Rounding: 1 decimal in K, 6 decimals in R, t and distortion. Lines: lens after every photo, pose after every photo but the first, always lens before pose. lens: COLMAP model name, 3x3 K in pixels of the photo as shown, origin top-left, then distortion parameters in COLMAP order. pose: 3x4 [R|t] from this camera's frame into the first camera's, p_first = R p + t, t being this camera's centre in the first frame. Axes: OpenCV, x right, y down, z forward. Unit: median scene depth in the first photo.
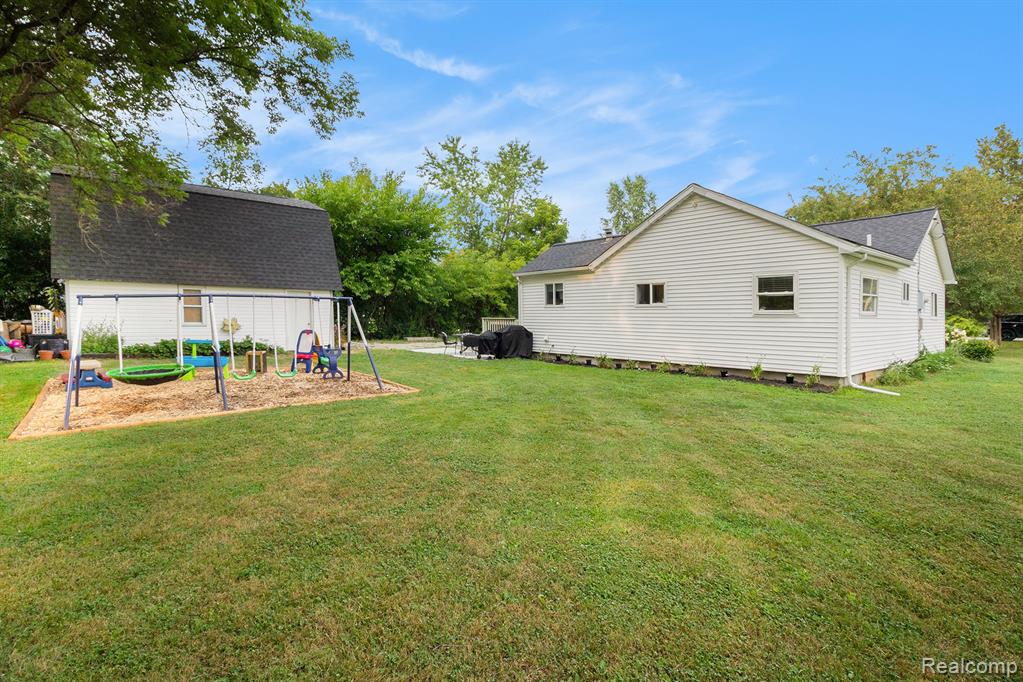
lens RADIAL K [[483.4, 0, 509.0], [0, 483.4, 346.7], [0, 0, 1]] dist [-0.000836, -0.000350]
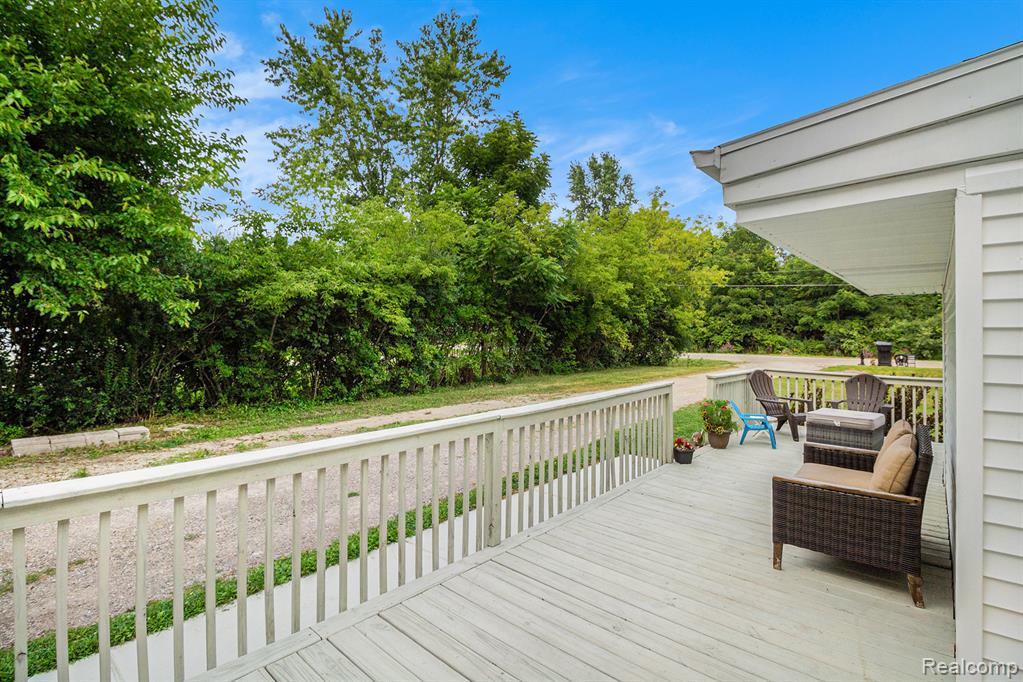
lens RADIAL K [[483.4, 0, 509.0], [0, 483.4, 346.7], [0, 0, 1]] dist [-0.000836, -0.000350]
pose [[0.992990, 0.004628, 0.118110, 0.018205], [-0.002375, 0.999813, -0.019214, -0.041621], [-0.118177, 0.018799, 0.992815, 0.431412]]
